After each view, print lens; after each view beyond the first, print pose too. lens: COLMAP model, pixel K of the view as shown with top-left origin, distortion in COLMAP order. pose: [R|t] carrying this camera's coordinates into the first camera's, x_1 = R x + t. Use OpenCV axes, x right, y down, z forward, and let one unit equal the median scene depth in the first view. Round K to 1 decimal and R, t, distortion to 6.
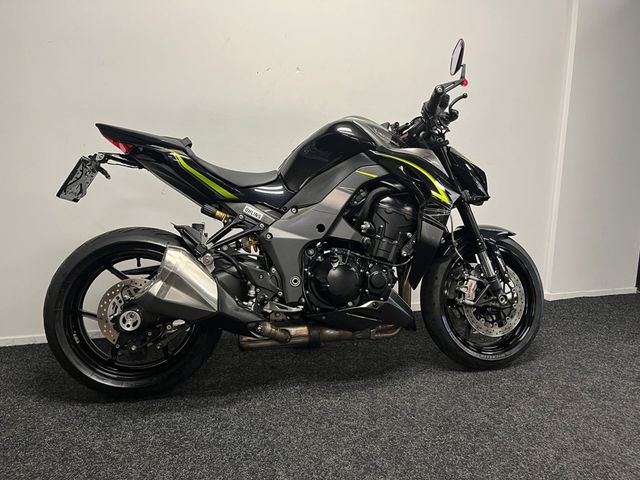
lens RADIAL K [[489.8, 0, 328.8], [0, 489.8, 242.5], [0, 0, 1]] dist [0.077192, -0.108788]
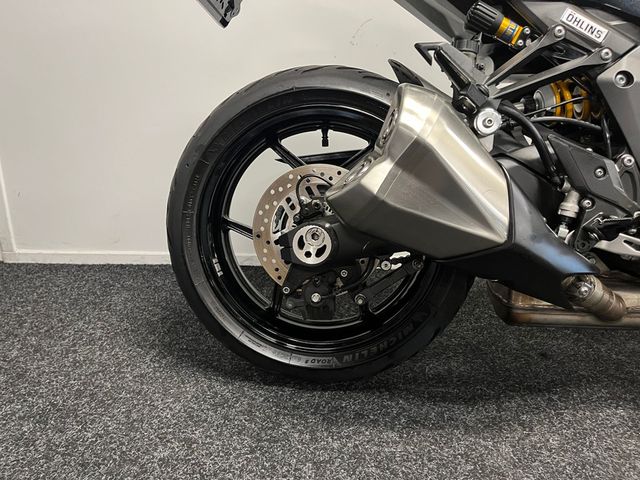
lens RADIAL K [[489.8, 0, 311.8], [0, 489.8, 244.2], [0, 0, 1]] dist [0.077192, -0.108788]
pose [[0.952197, 0.089410, -0.292109, -0.237327], [-0.049729, 0.988823, 0.140560, 0.080848], [0.301411, -0.119314, 0.946000, 0.489148]]
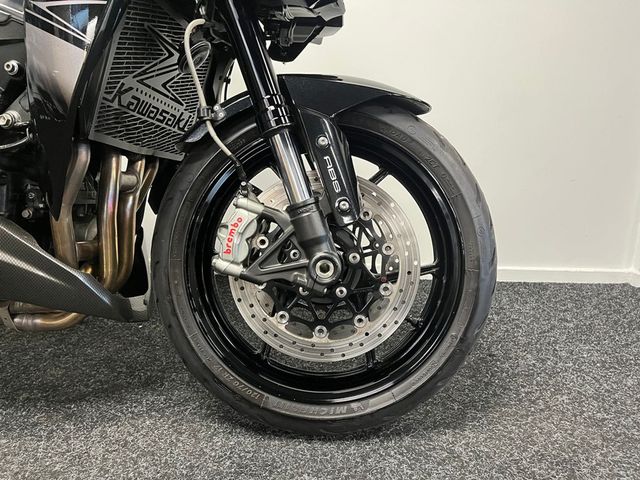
lens RADIAL K [[489.8, 0, 320.2], [0, 489.8, 237.2], [0, 0, 1]] dist [0.077192, -0.108788]
pose [[0.943770, 0.083424, -0.319904, 0.518206], [-0.054763, 0.993720, 0.097583, 0.062895], [0.326035, -0.074577, 0.942411, 0.732279]]
